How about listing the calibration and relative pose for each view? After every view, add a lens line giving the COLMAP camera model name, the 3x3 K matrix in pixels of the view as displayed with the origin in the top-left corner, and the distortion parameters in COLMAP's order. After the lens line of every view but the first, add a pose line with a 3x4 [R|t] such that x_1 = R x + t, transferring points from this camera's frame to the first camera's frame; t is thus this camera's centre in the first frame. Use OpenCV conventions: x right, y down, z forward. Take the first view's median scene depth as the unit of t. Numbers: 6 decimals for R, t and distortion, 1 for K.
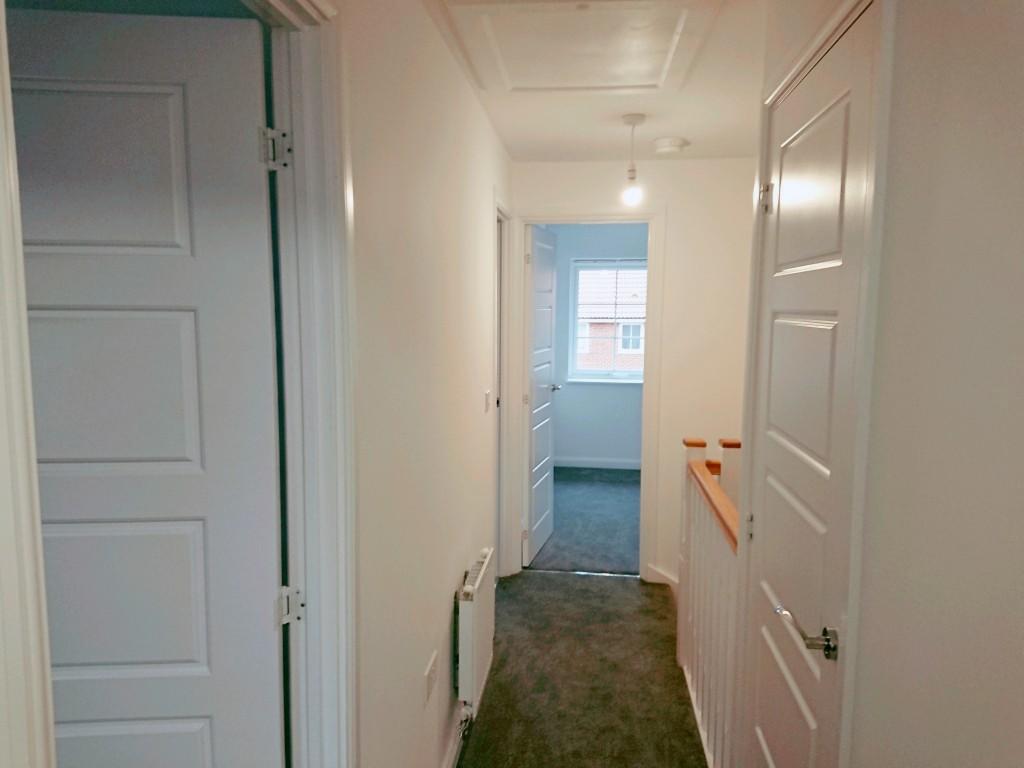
lens RADIAL K [[731.0, 0, 510.2], [0, 731.0, 391.7], [0, 0, 1]] dist [0.124998, -0.169159]
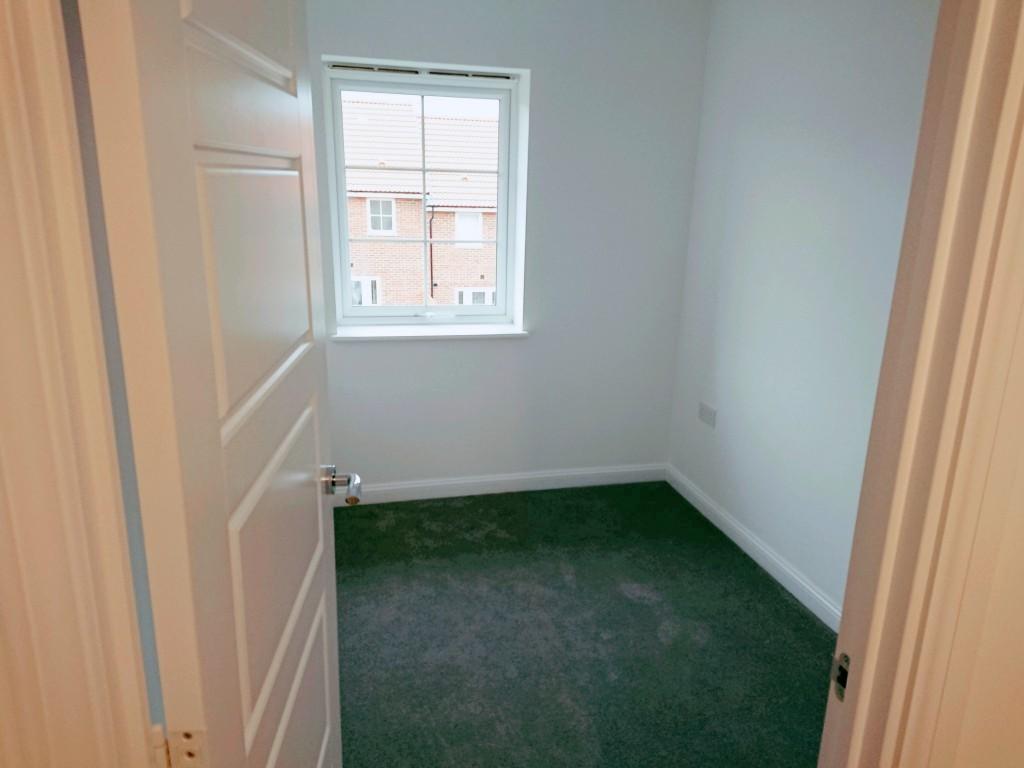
lens RADIAL K [[731.0, 0, 510.2], [0, 731.0, 391.7], [0, 0, 1]] dist [0.124998, -0.169159]
pose [[0.939953, -0.077925, 0.332290, 0.022836], [0.022171, 0.985472, 0.168386, -0.054122], [-0.340584, -0.150908, 0.928024, 0.497137]]
